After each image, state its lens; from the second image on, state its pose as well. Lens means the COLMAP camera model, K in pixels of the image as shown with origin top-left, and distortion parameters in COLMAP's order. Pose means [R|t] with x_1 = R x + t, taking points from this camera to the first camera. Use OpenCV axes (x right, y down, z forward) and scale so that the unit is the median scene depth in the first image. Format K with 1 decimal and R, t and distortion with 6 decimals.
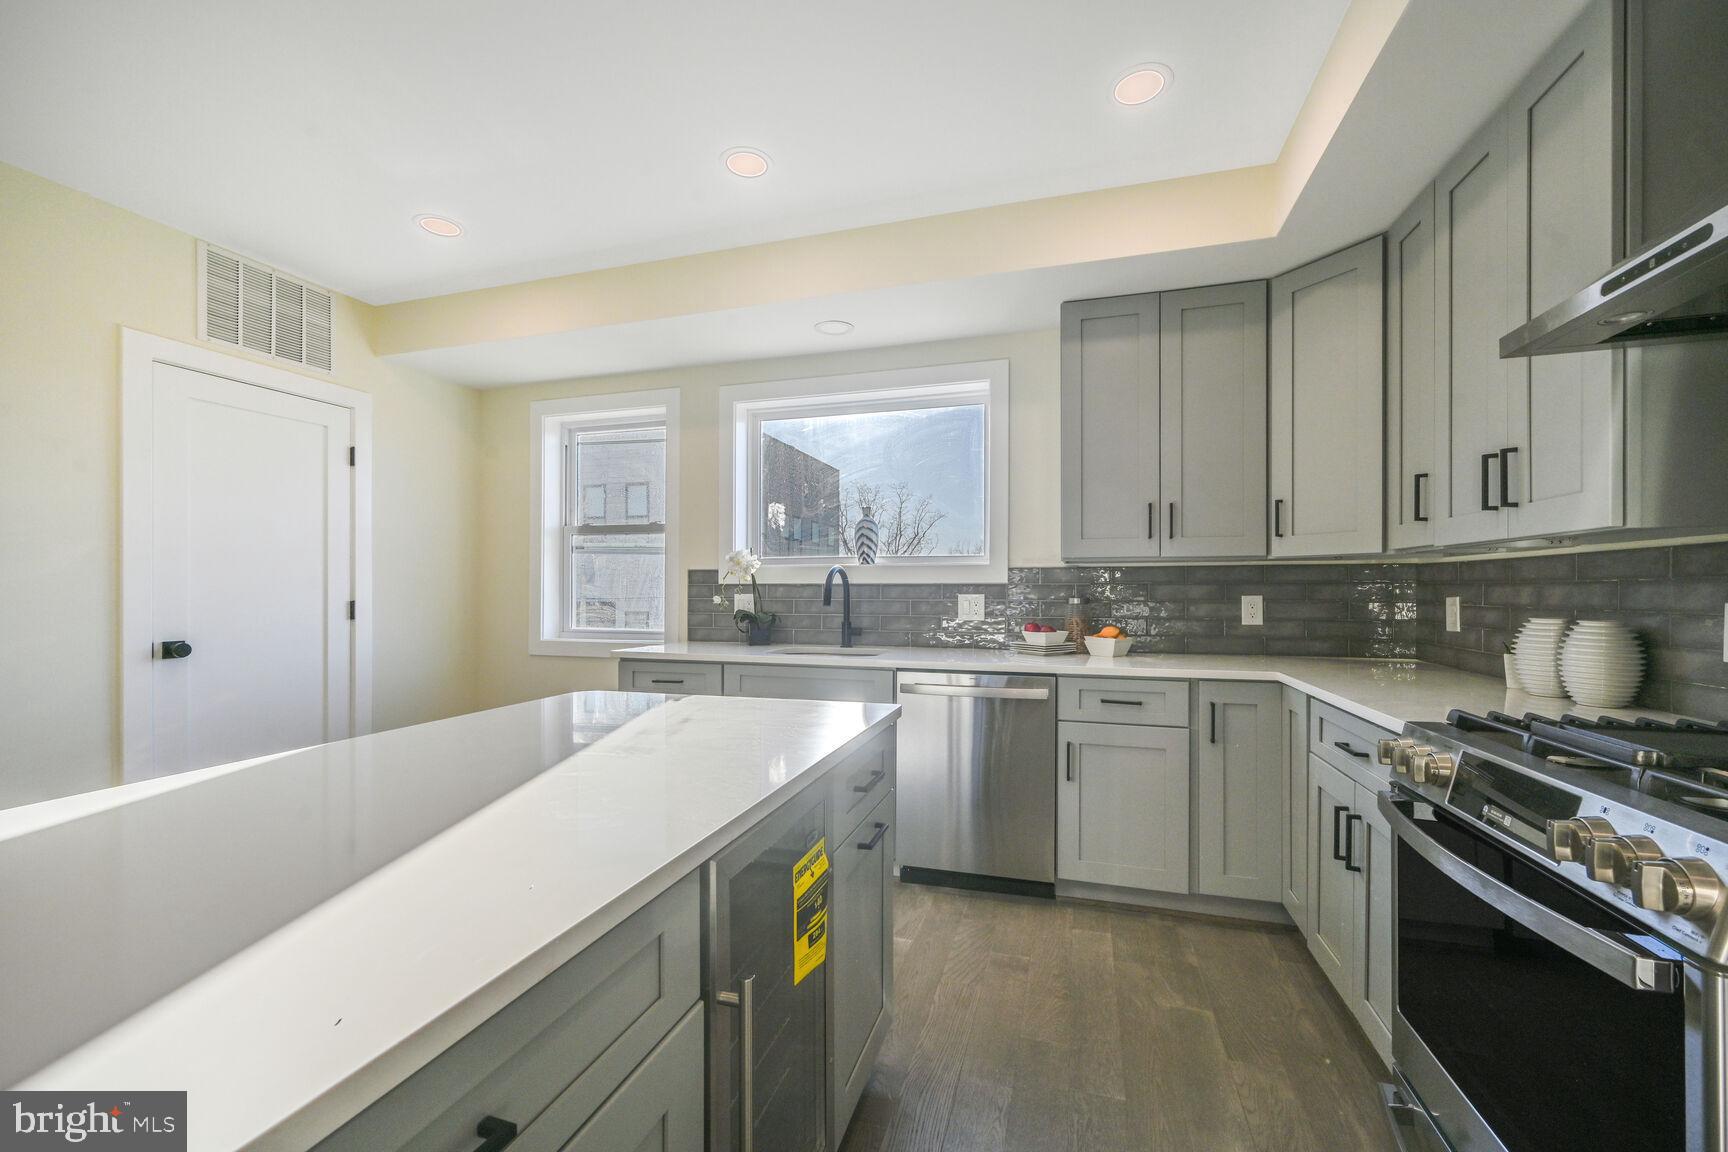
lens RADIAL K [[687.4, 0, 866.5], [0, 687.4, 589.0], [0, 0, 1]] dist [-0.000966, -0.000164]
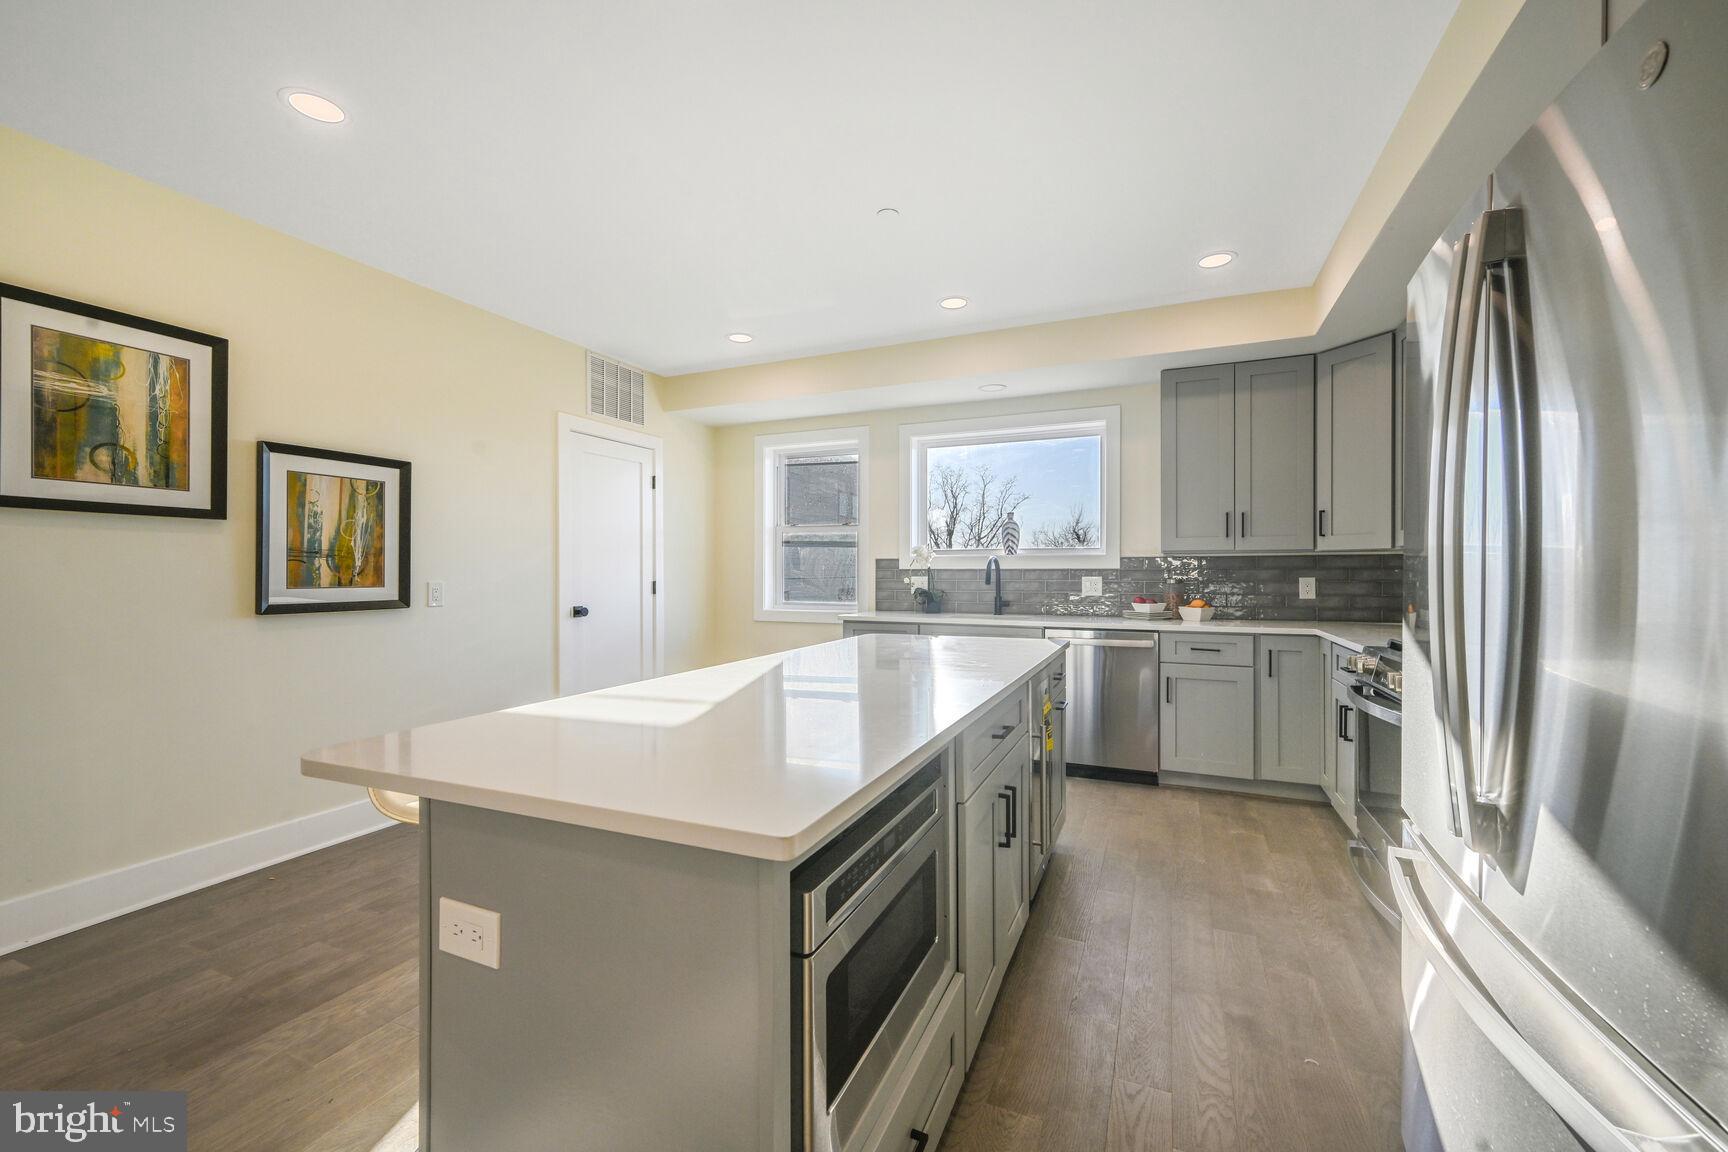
lens RADIAL K [[687.4, 0, 862.3], [0, 687.4, 570.6], [0, 0, 1]] dist [-0.000966, -0.000164]
pose [[0.992820, -0.001183, -0.119611, -0.155364], [0.001155, 0.999999, -0.000300, -0.004887], [0.119611, 0.000160, 0.992821, -0.466279]]
